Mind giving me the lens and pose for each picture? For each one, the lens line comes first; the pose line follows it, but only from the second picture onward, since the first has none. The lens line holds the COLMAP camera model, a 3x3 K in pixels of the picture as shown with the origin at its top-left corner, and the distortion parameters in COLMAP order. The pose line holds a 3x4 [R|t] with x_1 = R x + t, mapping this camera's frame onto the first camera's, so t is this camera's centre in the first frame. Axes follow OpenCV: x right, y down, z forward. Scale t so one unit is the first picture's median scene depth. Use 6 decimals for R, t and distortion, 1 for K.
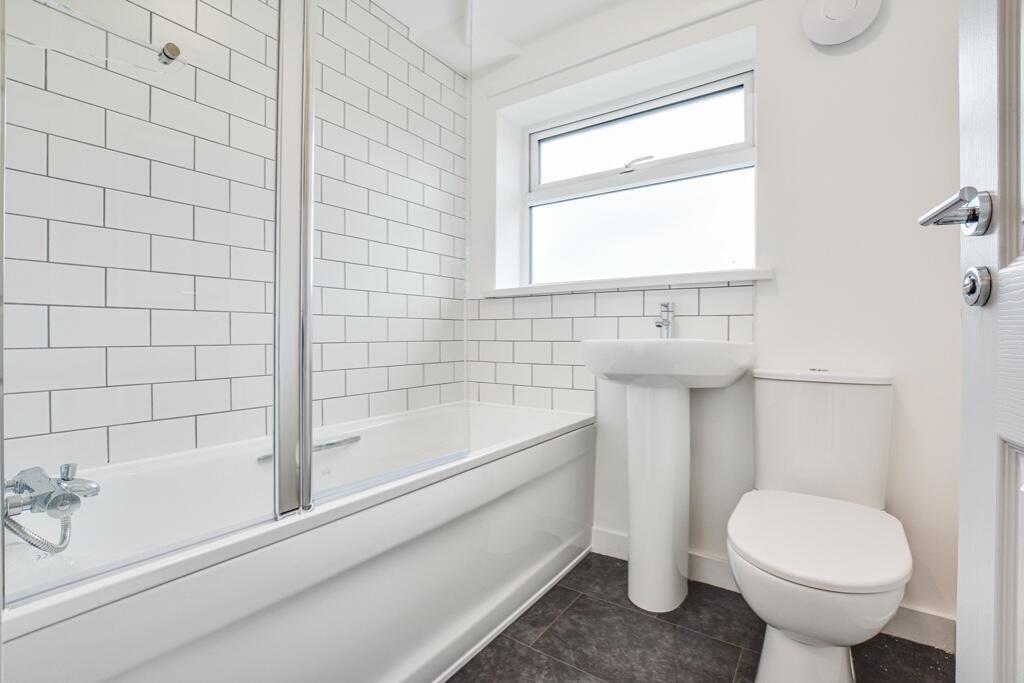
lens RADIAL K [[463.0, 0, 506.2], [0, 463.0, 341.2], [0, 0, 1]] dist [-0.030378, 0.004657]
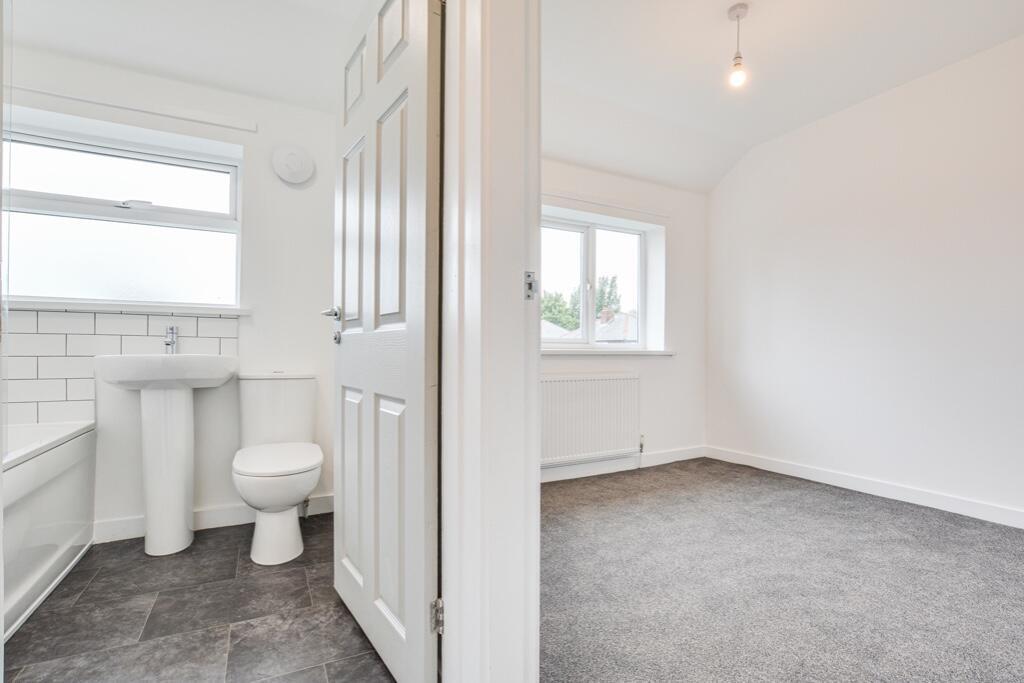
lens RADIAL K [[463.0, 0, 512.7], [0, 463.0, 349.8], [0, 0, 1]] dist [-0.030378, 0.004657]
pose [[0.451653, 0.004875, 0.892181, -0.393098], [0.005242, 0.999953, -0.008118, -0.001197], [-0.892178, 0.008344, 0.451606, -0.481945]]
